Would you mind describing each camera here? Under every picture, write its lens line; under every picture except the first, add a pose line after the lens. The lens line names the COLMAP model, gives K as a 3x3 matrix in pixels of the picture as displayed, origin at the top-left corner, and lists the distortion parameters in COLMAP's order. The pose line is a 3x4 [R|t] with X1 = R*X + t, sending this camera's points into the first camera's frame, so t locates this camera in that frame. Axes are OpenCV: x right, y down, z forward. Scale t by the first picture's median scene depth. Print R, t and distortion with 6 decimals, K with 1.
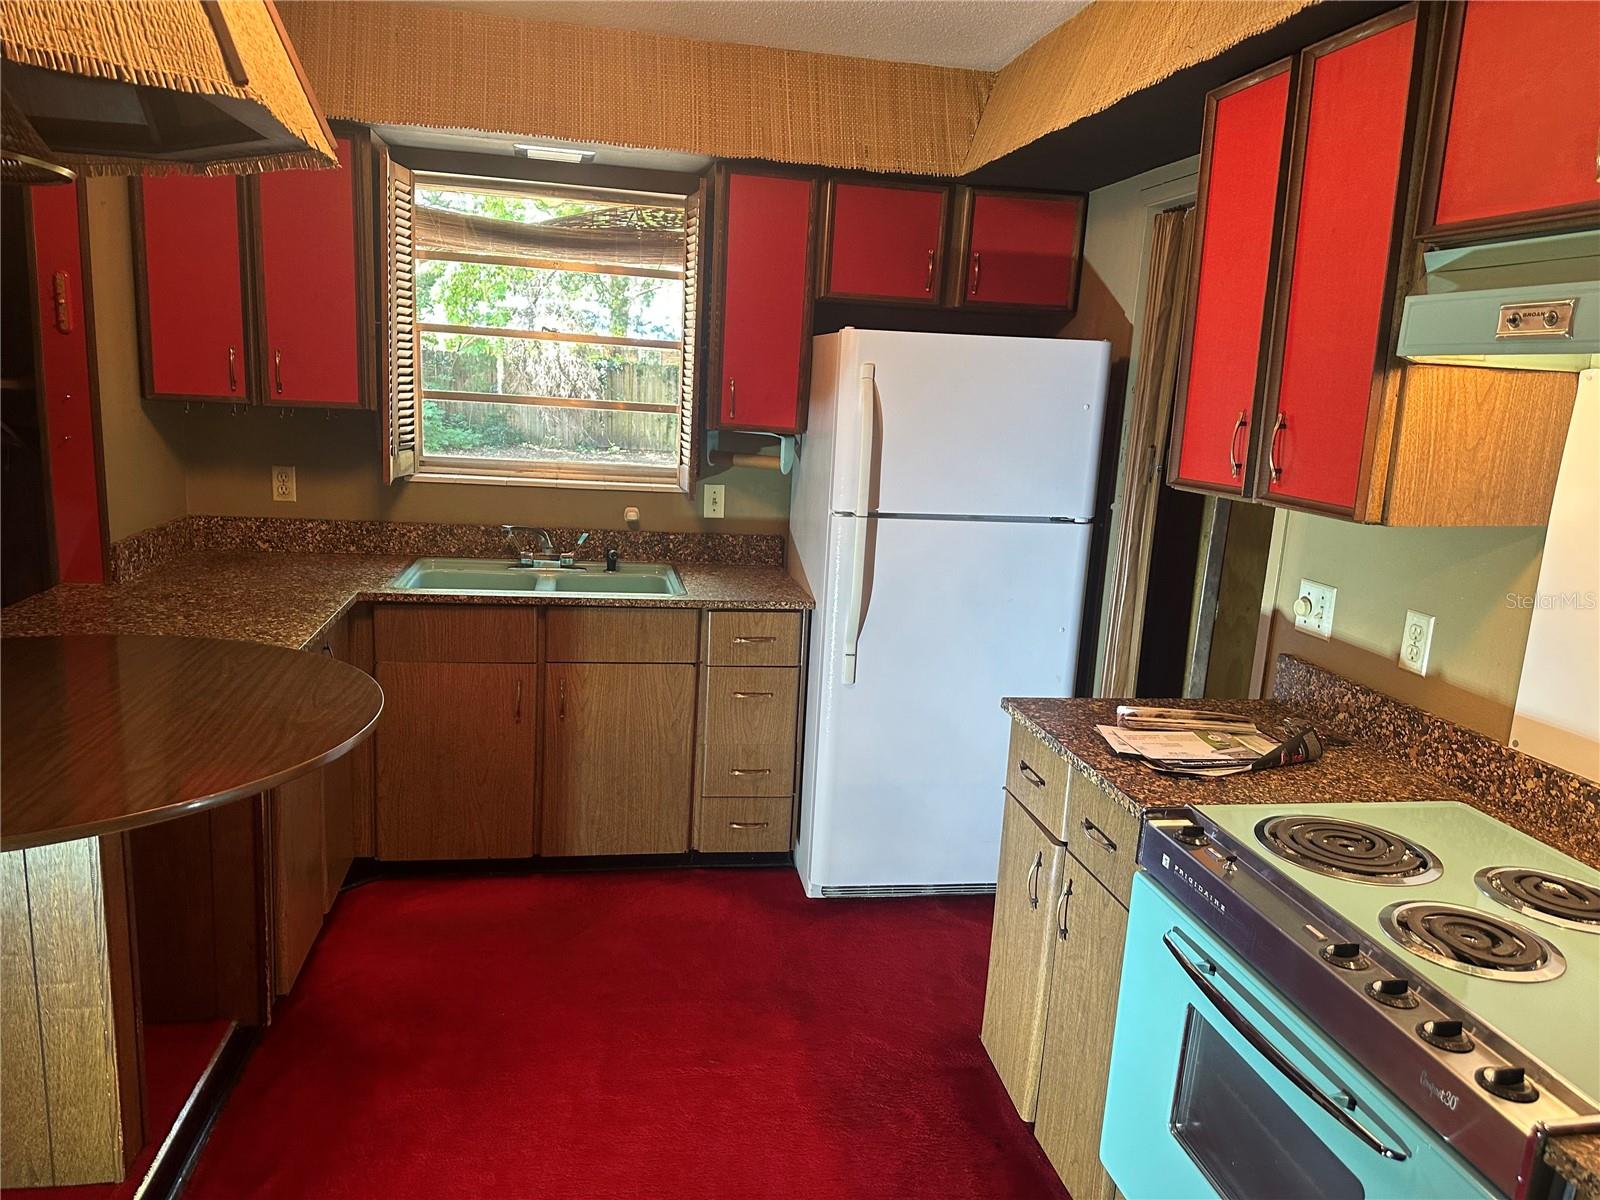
lens RADIAL K [[1123.8, 0, 769.7], [0, 1123.8, 590.7], [0, 0, 1]] dist [0.076396, -0.090590]
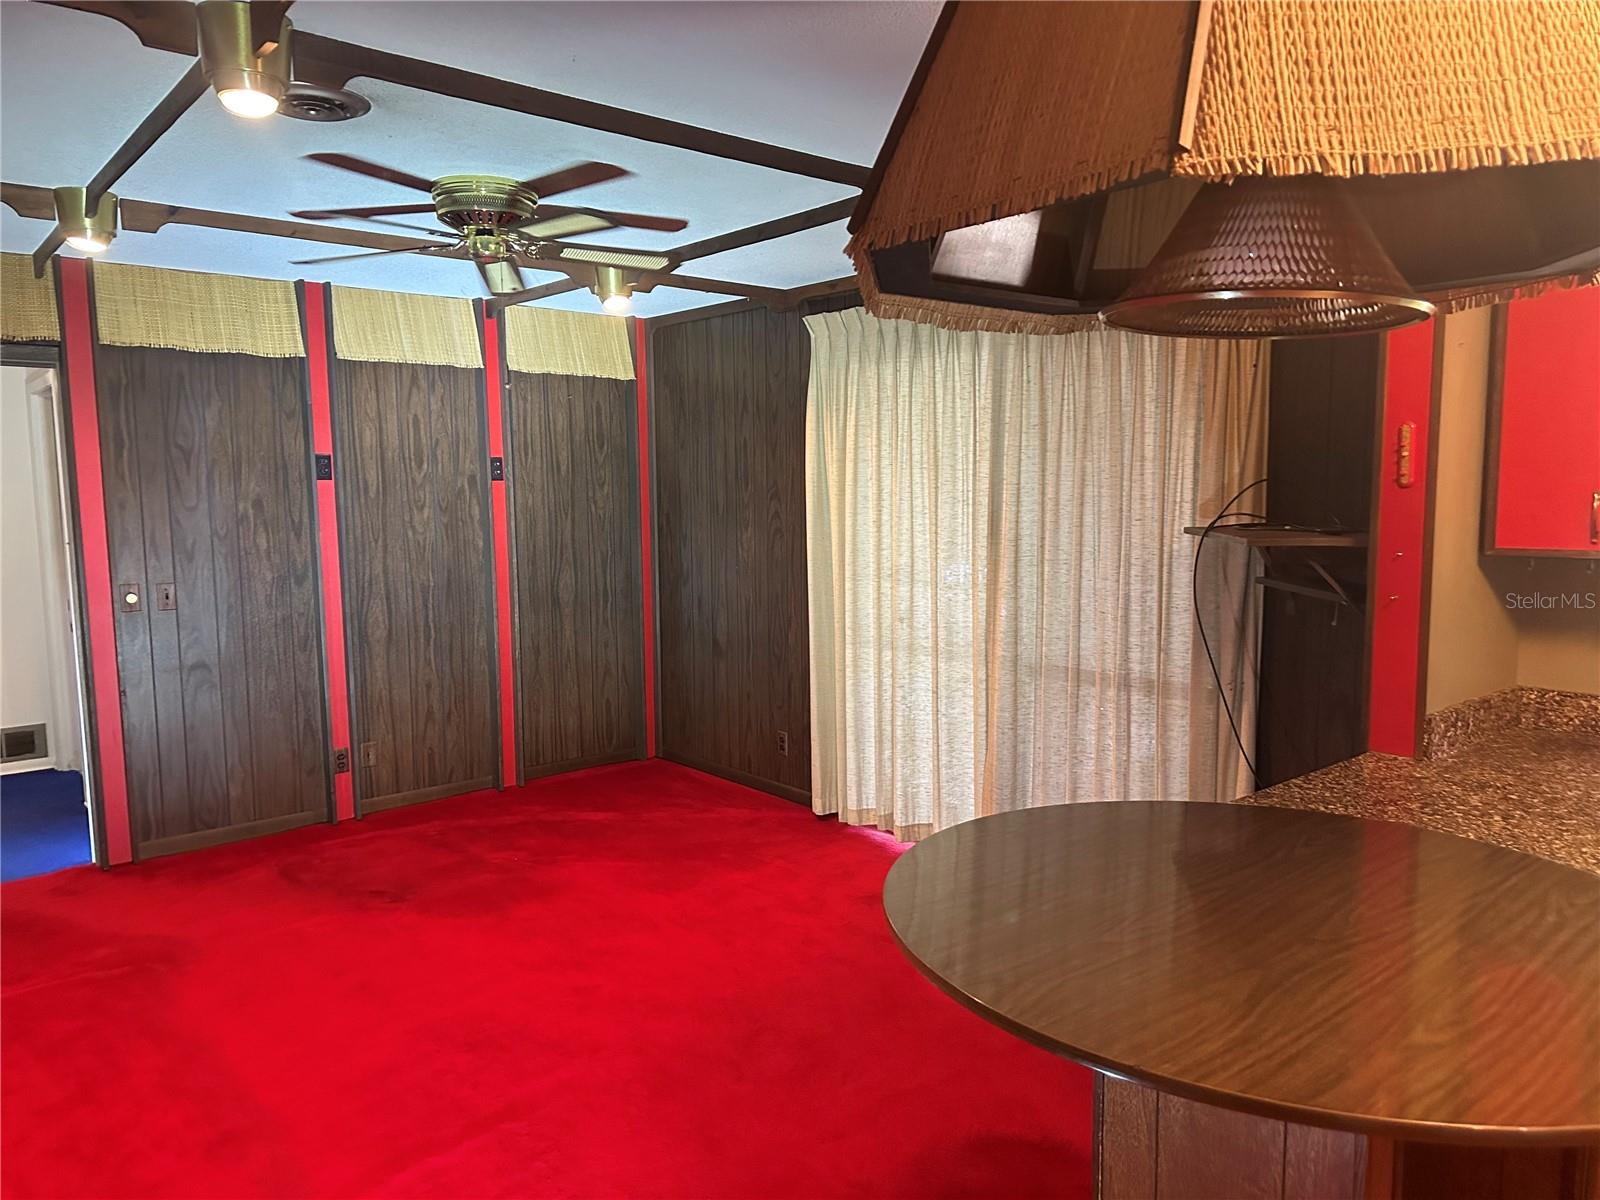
lens RADIAL K [[1123.8, 0, 812.2], [0, 1123.8, 613.3], [0, 0, 1]] dist [0.076396, -0.090590]
pose [[0.520642, 0.042367, -0.852723, -0.097599], [-0.134390, 0.990384, -0.032847, -0.039054], [0.843132, 0.131699, 0.521329, 0.165412]]
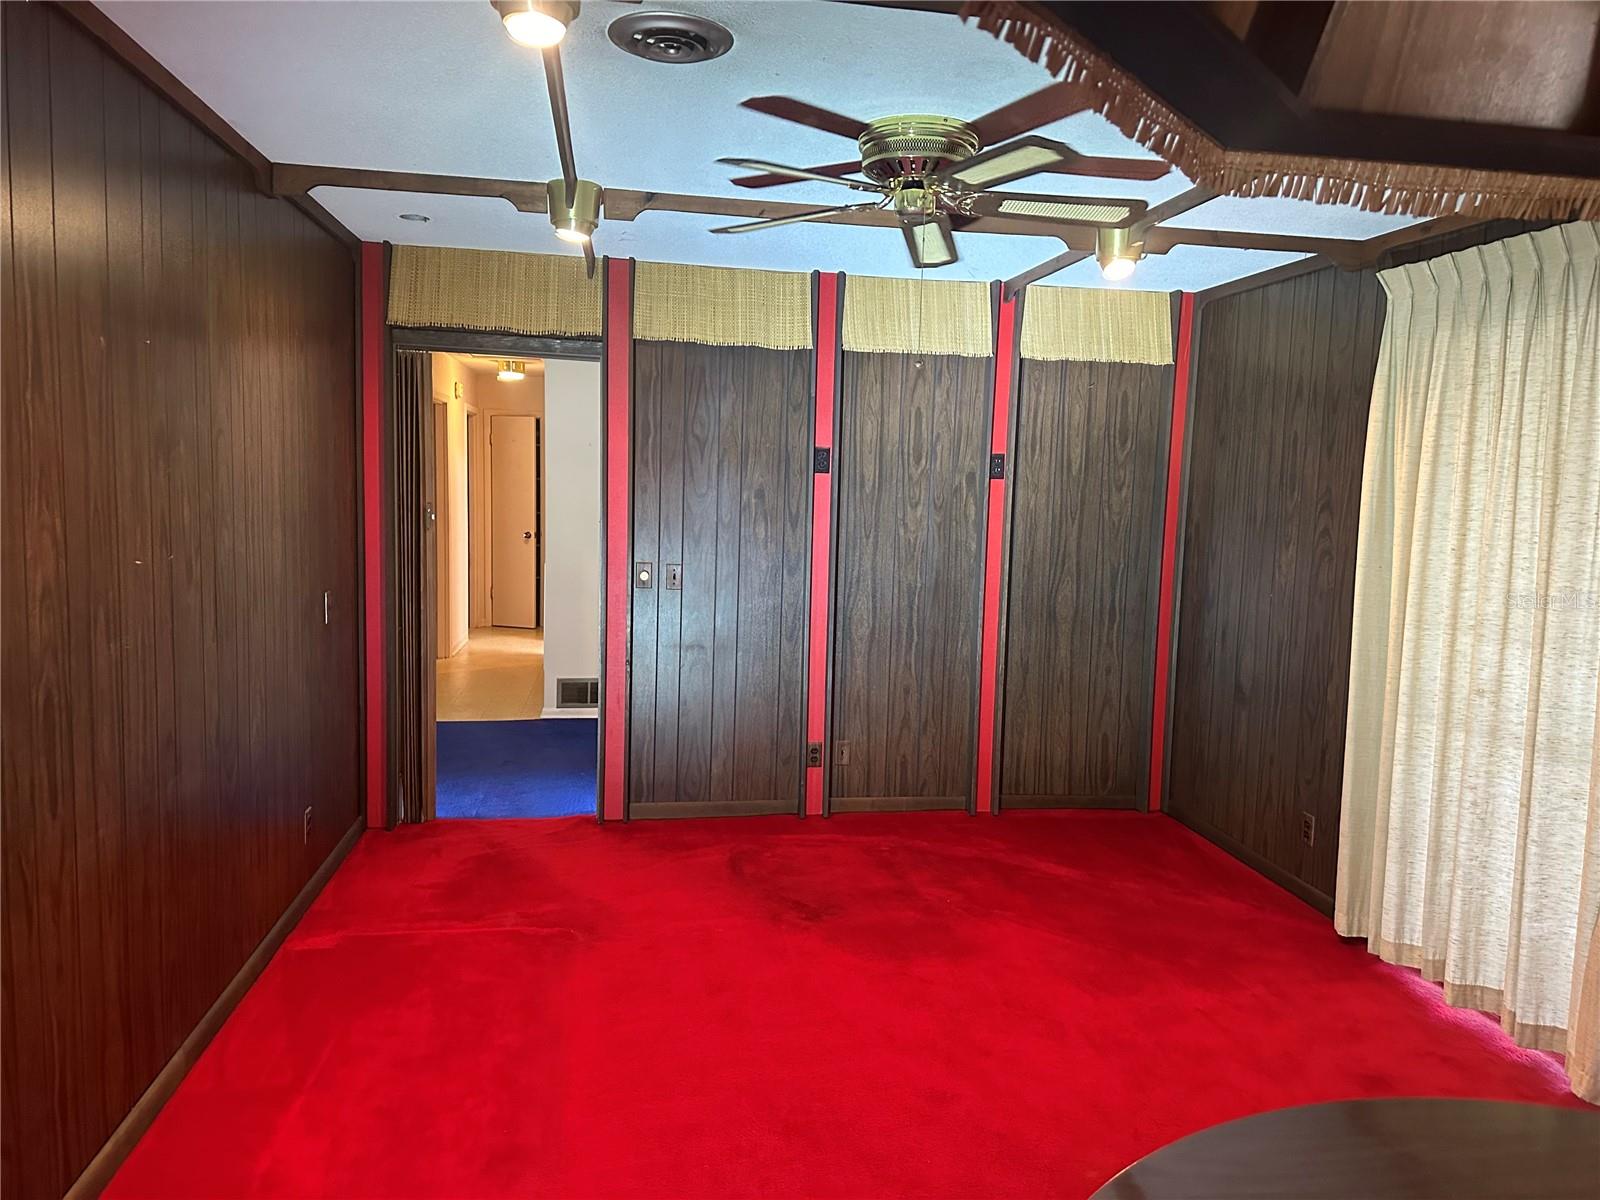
lens RADIAL K [[1123.8, 0, 799.3], [0, 1123.8, 593.1], [0, 0, 1]] dist [0.076396, -0.090590]
pose [[-0.000900, 0.048803, -0.998808, -0.261332], [-0.228774, 0.972310, 0.047715, -0.092169], [0.973479, 0.228544, 0.010290, 0.404008]]
